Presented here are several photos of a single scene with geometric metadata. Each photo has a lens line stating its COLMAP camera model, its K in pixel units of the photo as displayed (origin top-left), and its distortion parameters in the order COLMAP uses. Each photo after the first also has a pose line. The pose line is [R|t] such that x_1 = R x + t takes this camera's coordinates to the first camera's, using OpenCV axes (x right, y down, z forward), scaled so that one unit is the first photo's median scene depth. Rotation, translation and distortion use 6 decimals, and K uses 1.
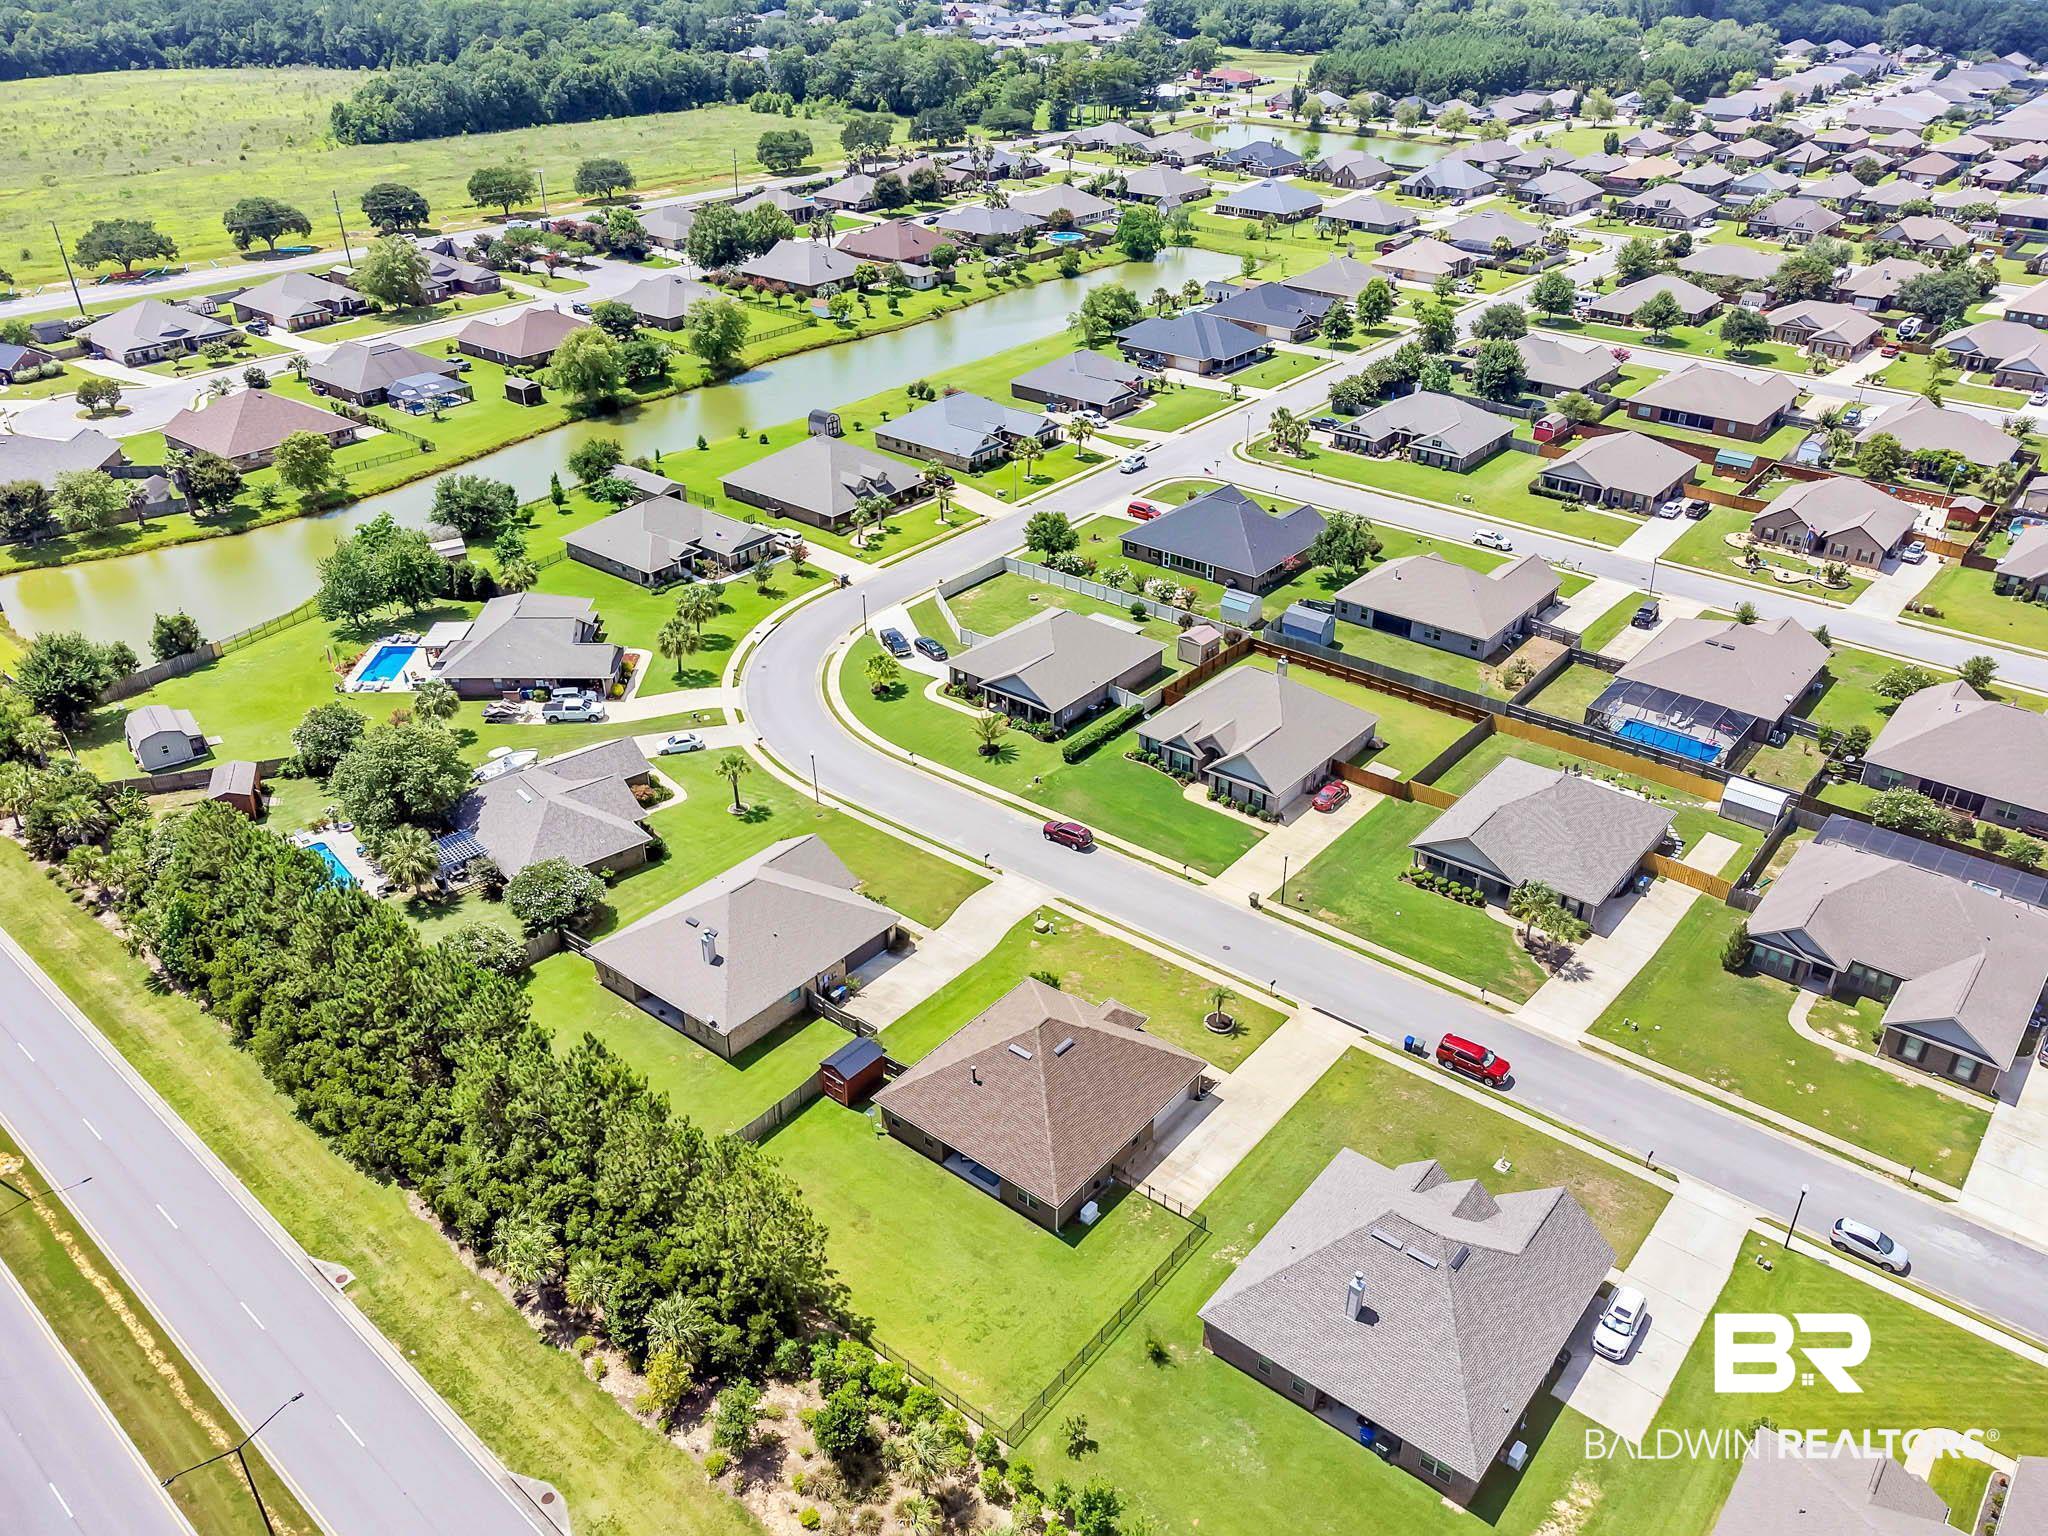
lens RADIAL K [[1570.9, 0, 1024.0], [0, 1570.9, 768.0], [0, 0, 1]] dist [0.004944, 0.013418]
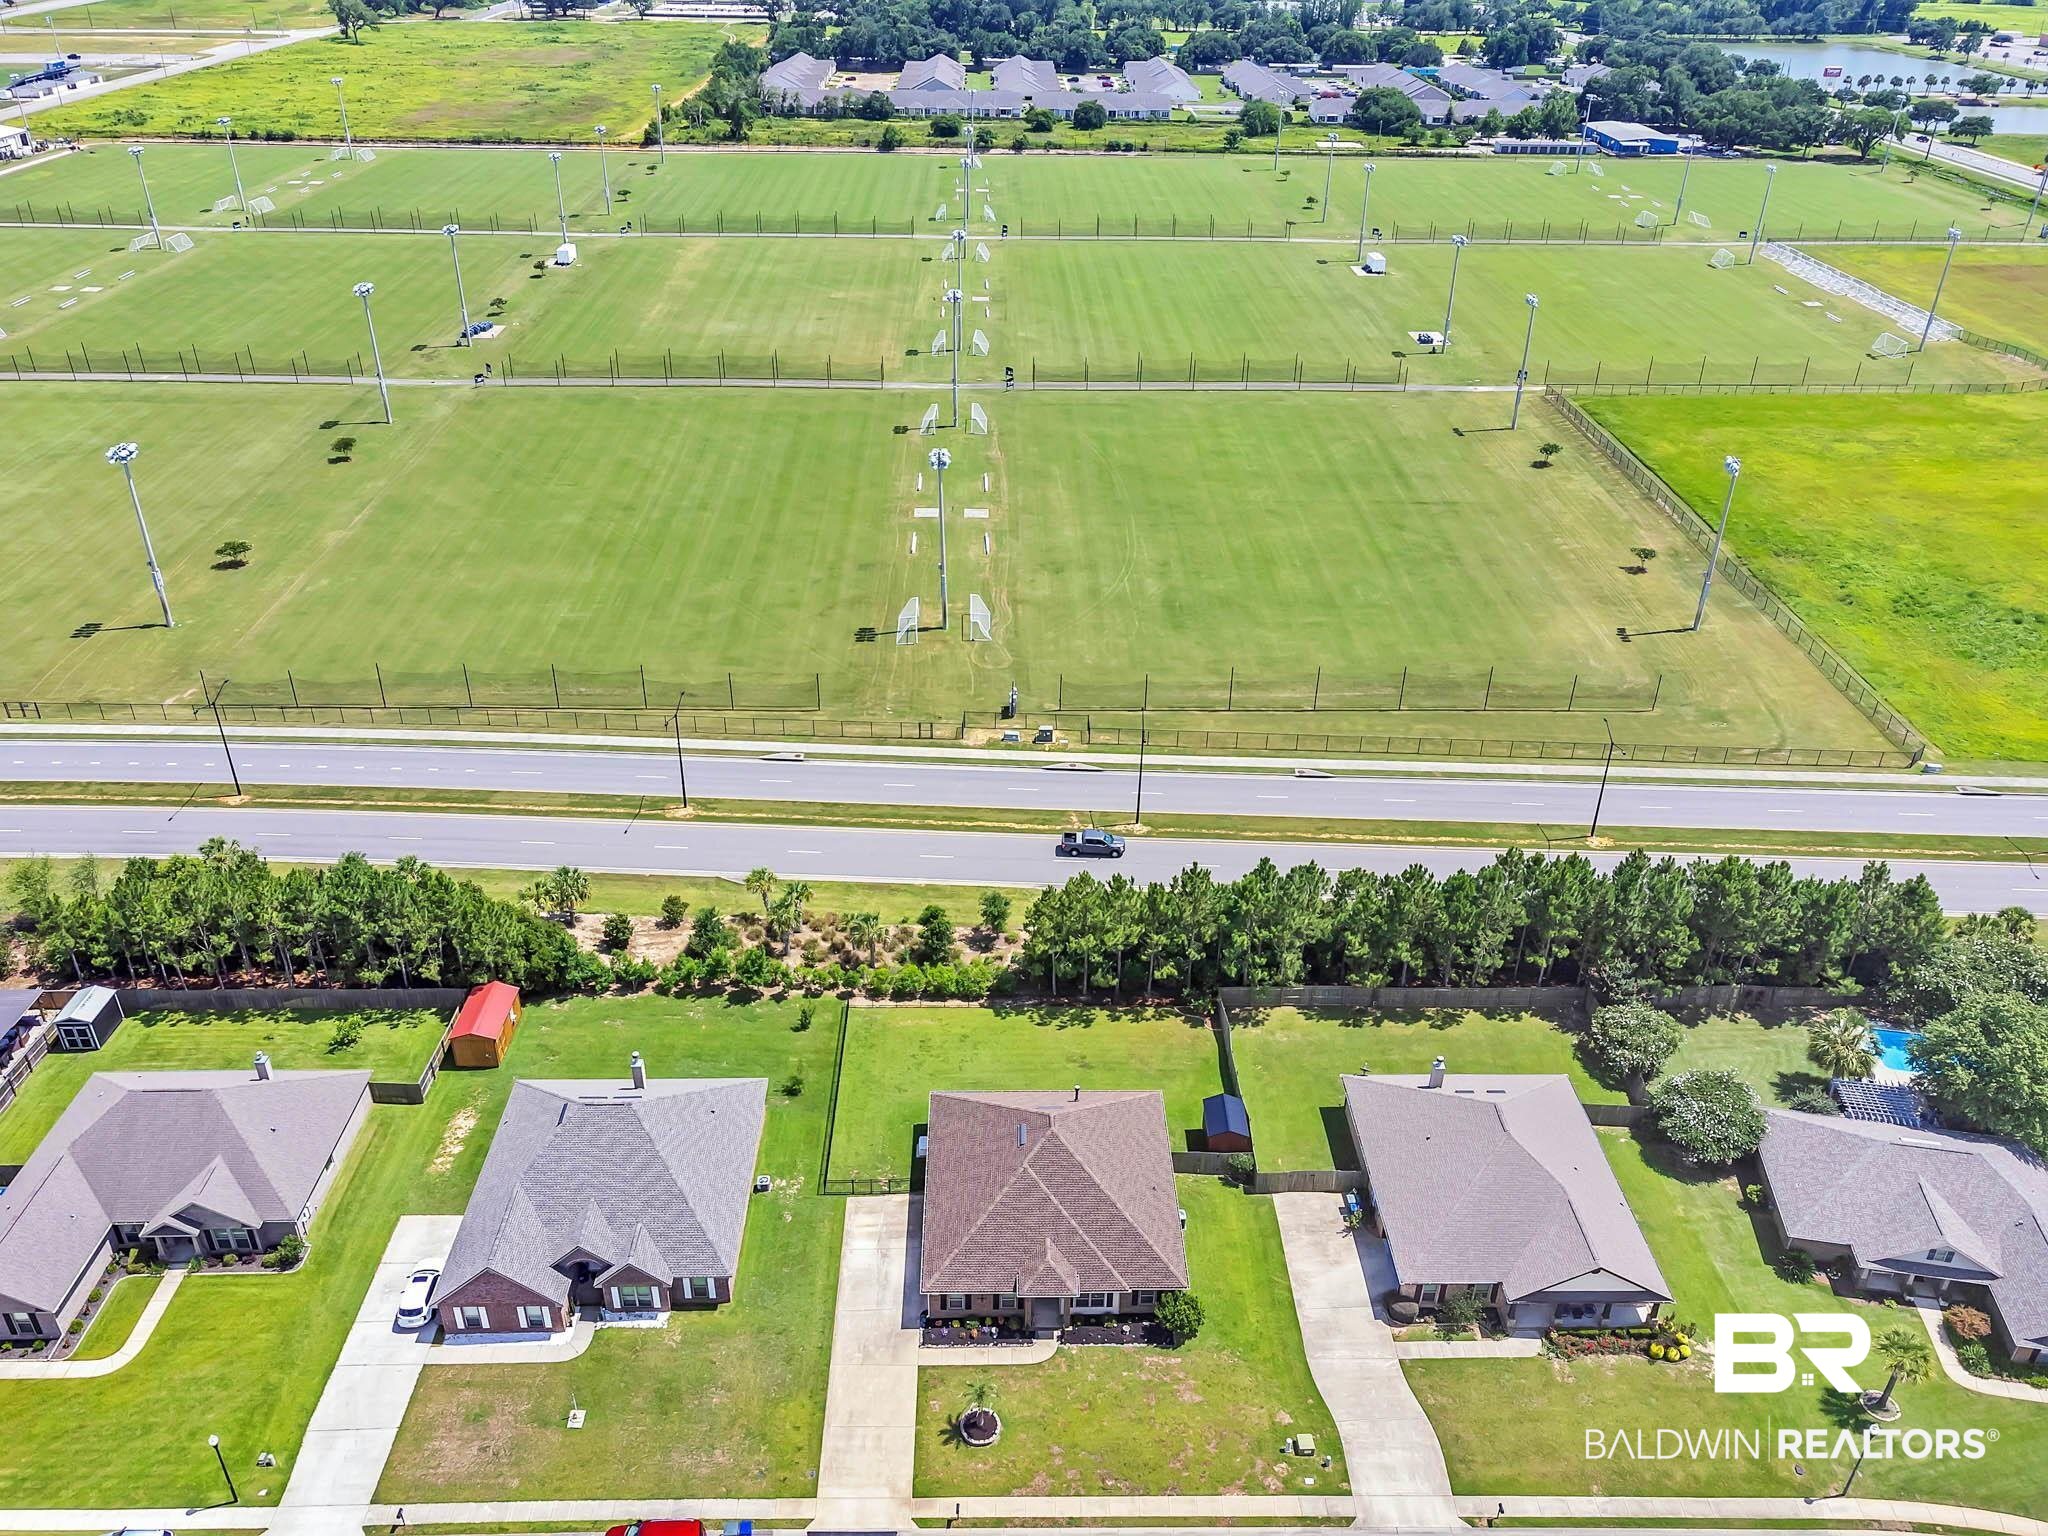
lens RADIAL K [[1570.9, 0, 1024.0], [0, 1570.9, 768.0], [0, 0, 1]] dist [0.004944, 0.013418]
pose [[-0.769815, 0.307083, -0.559540, 0.244168], [-0.329226, 0.559989, 0.760278, -0.334146], [0.546804, 0.769489, -0.329988, 0.574328]]
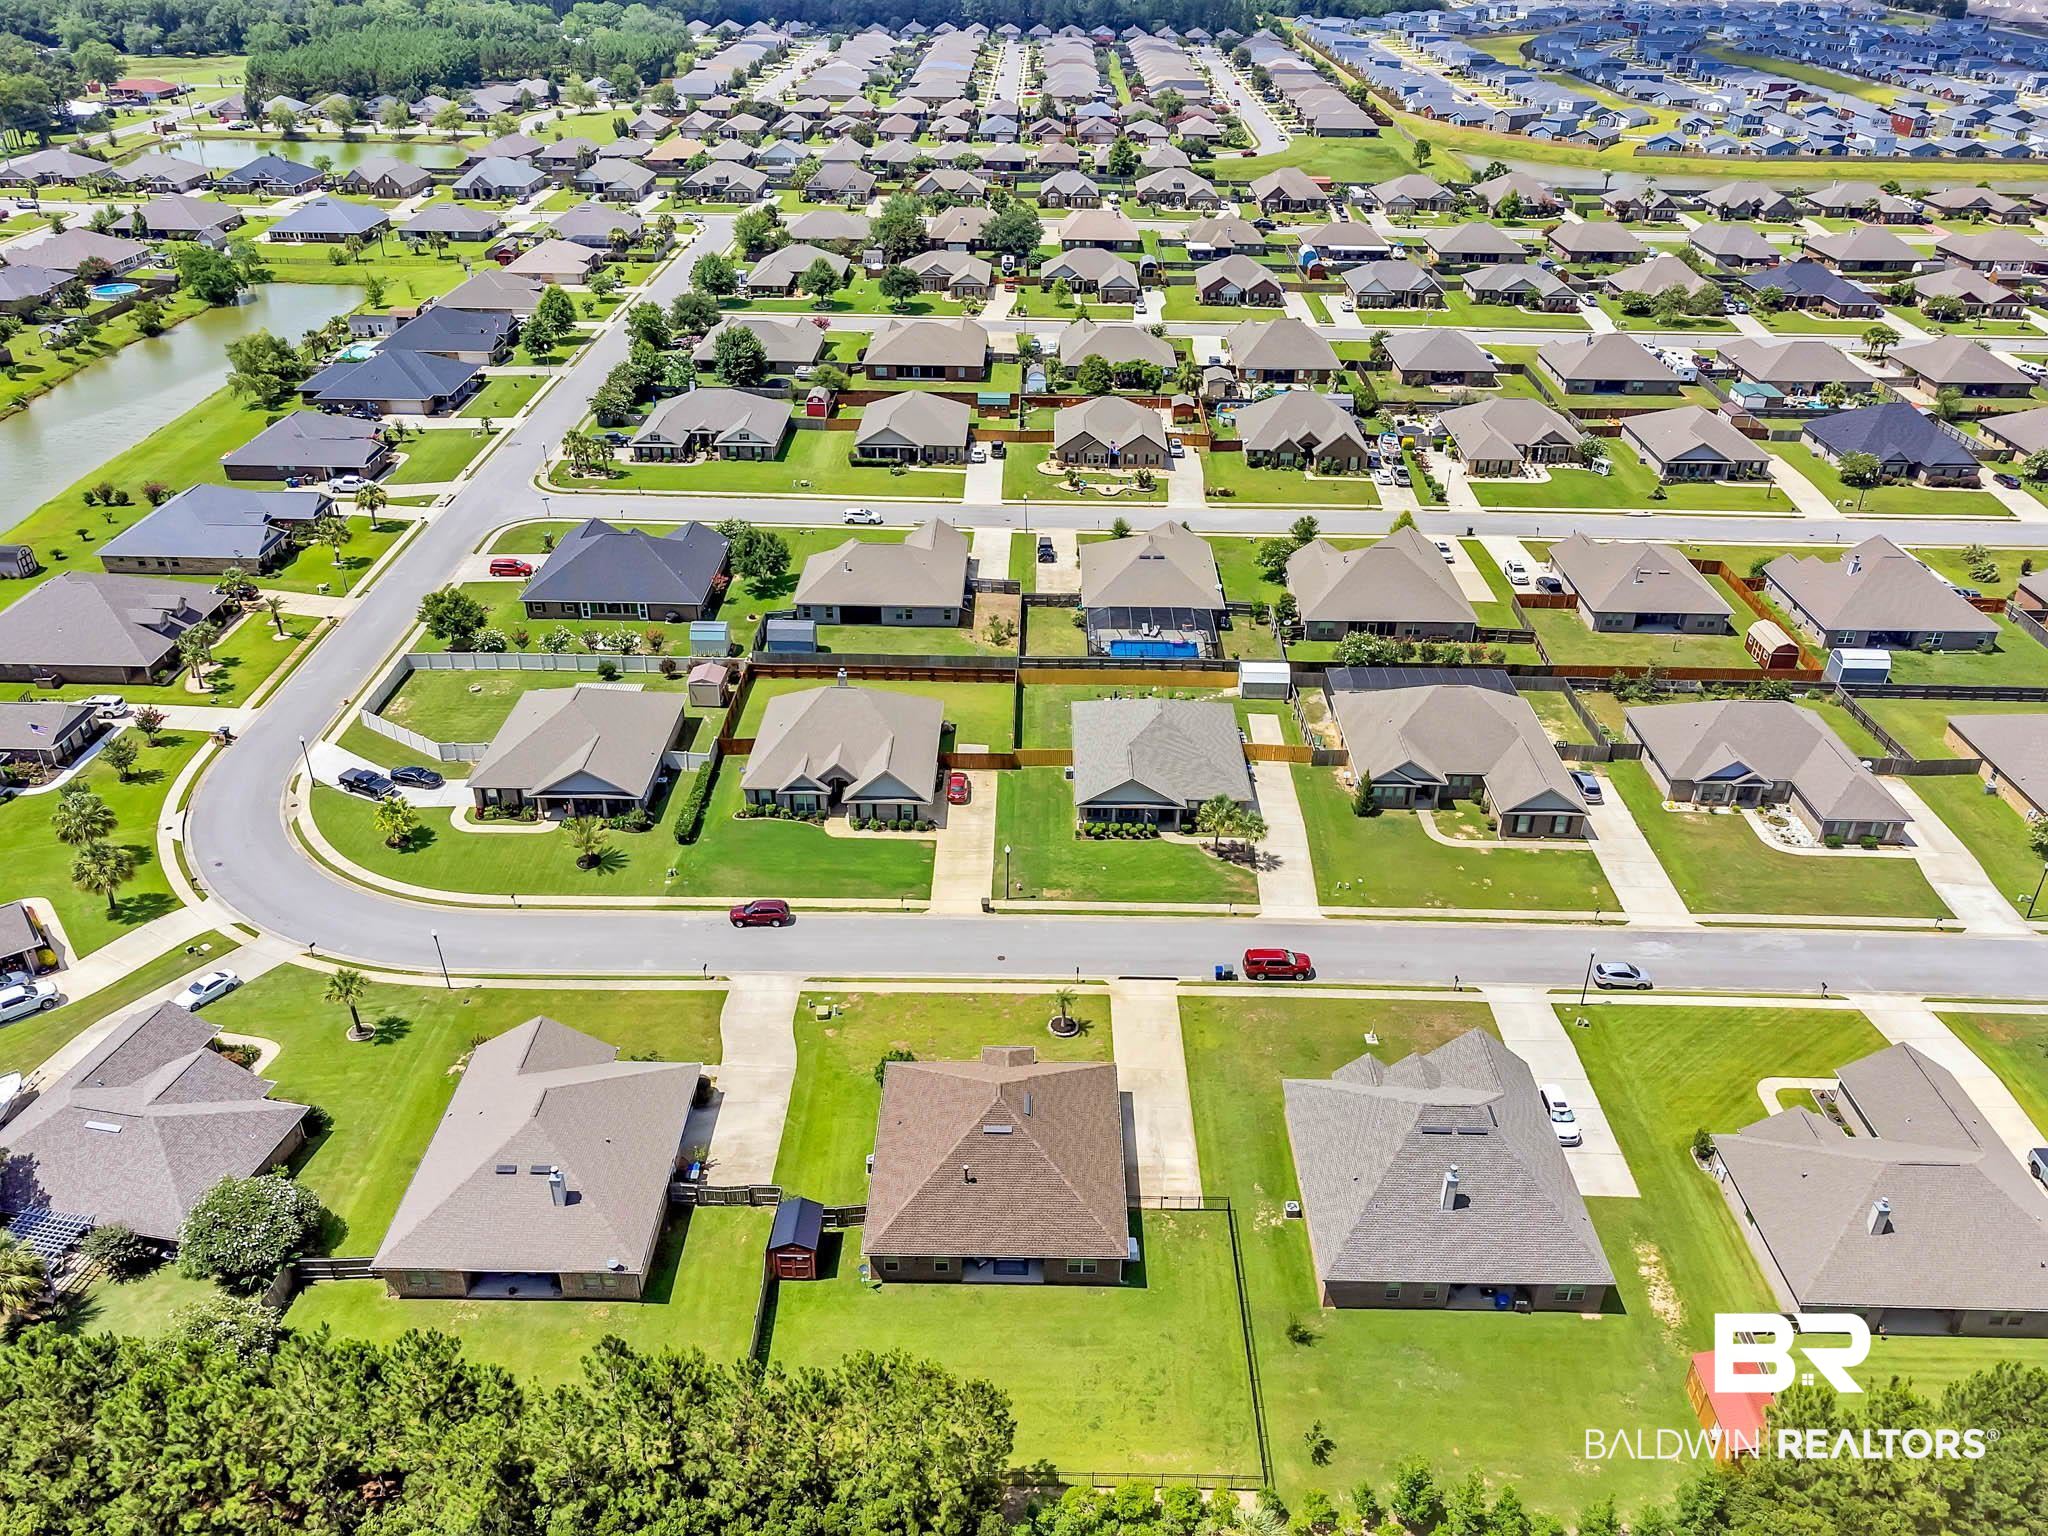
lens RADIAL K [[1570.9, 0, 1024.0], [0, 1570.9, 768.0], [0, 0, 1]] dist [0.004944, 0.013418]
pose [[0.786683, -0.302795, 0.538000, -0.213660], [0.299354, 0.949247, 0.096525, -0.054331], [-0.539923, 0.085118, 0.837400, 0.095165]]
